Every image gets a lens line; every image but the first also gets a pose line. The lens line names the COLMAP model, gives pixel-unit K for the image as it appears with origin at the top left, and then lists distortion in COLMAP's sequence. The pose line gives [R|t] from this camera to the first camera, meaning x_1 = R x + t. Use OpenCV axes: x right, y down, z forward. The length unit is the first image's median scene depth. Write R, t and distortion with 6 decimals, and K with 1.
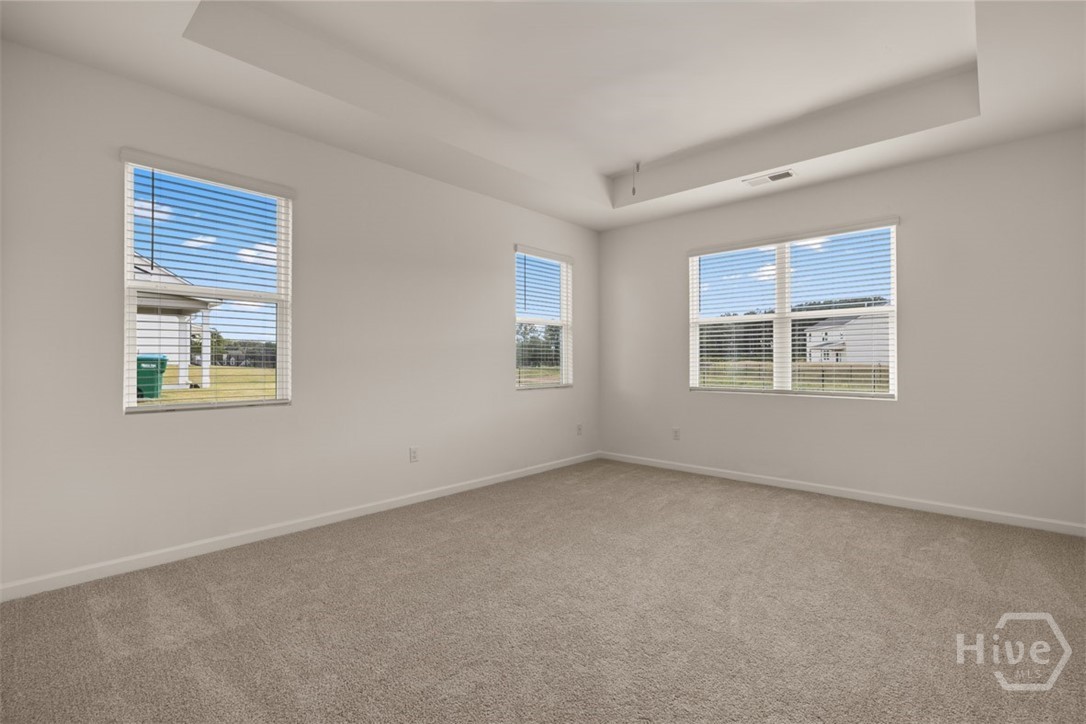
lens RADIAL K [[479.4, 0, 540.4], [0, 479.4, 356.5], [0, 0, 1]] dist [-0.014461, -0.000283]
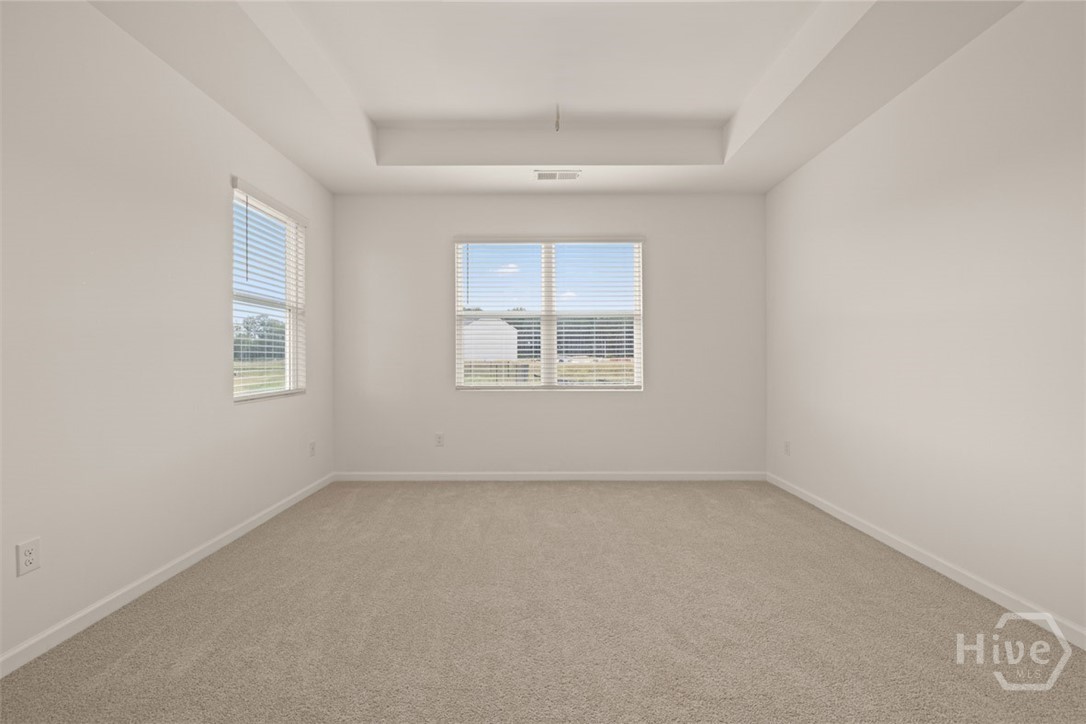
lens RADIAL K [[457.8, 0, 553.2], [0, 457.8, 355.2], [0, 0, 1]] dist [0.000103, -0.000554]
pose [[0.738455, 0.001449, 0.674301, -0.164533], [-0.003386, 0.999993, 0.001559, 0.003297], [-0.674294, -0.003434, 0.738455, 0.284627]]
